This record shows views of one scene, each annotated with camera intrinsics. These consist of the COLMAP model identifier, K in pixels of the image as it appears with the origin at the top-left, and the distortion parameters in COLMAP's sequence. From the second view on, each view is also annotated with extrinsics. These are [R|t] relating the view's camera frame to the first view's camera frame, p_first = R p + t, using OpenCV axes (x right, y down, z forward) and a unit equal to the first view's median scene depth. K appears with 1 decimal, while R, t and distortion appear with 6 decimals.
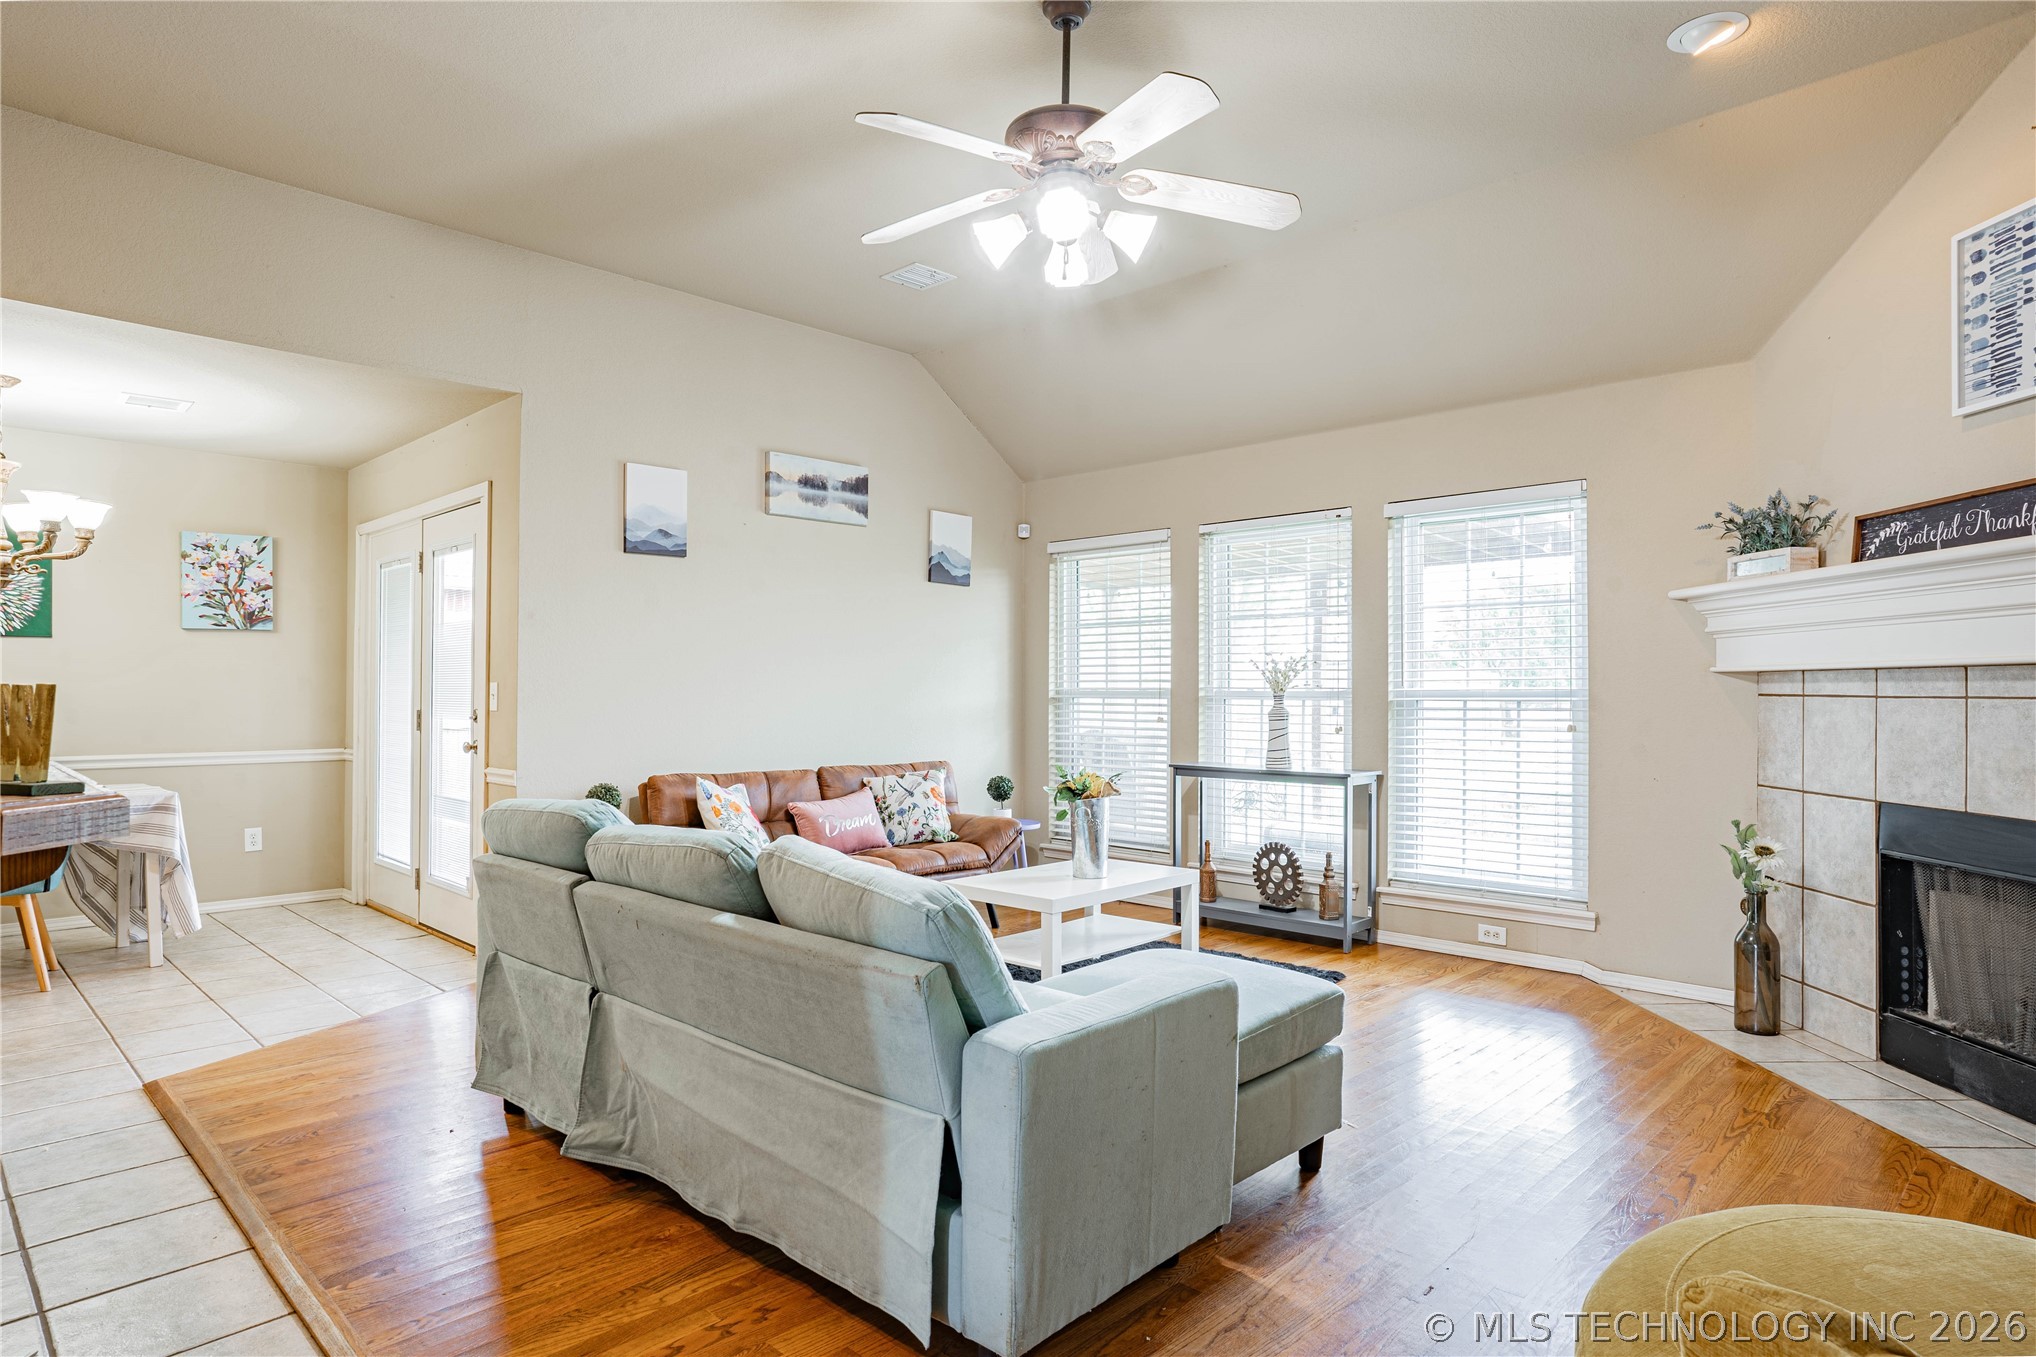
lens RADIAL K [[1155.3, 0, 1019.6], [0, 1155.3, 673.1], [0, 0, 1]] dist [-0.055760, 0.043286]
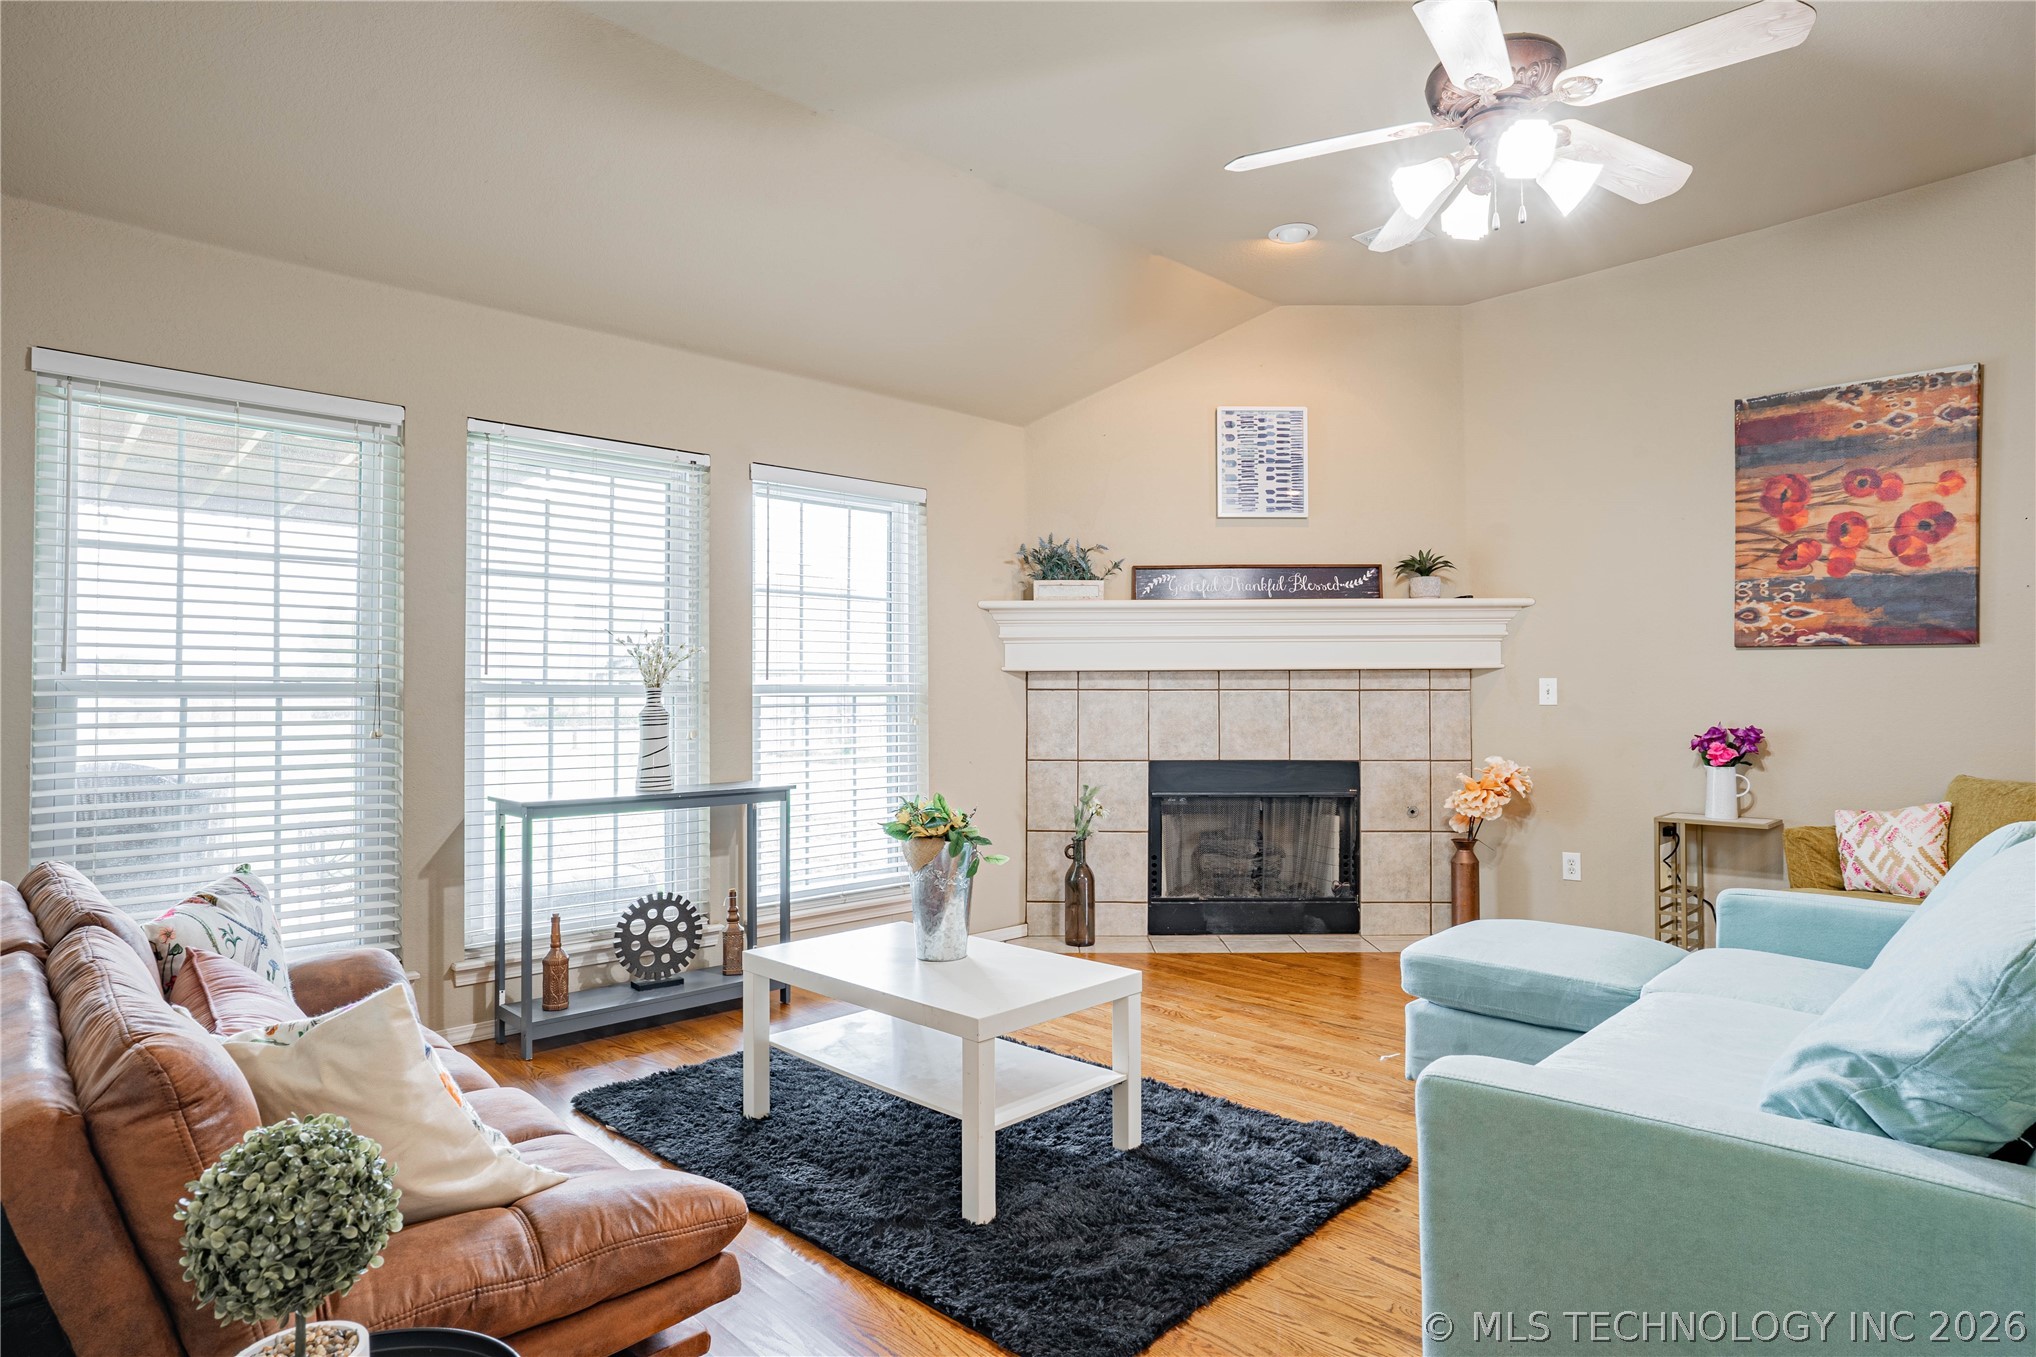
lens RADIAL K [[1119.1, 0, 1017.6], [0, 1119.1, 673.5], [0, 0, 1]] dist [-0.054282, 0.041316]
pose [[0.029550, 0.017911, 0.999403, -0.534547], [-0.013296, 0.999758, -0.017524, 0.020583], [-0.999475, -0.012770, 0.029781, 0.852018]]
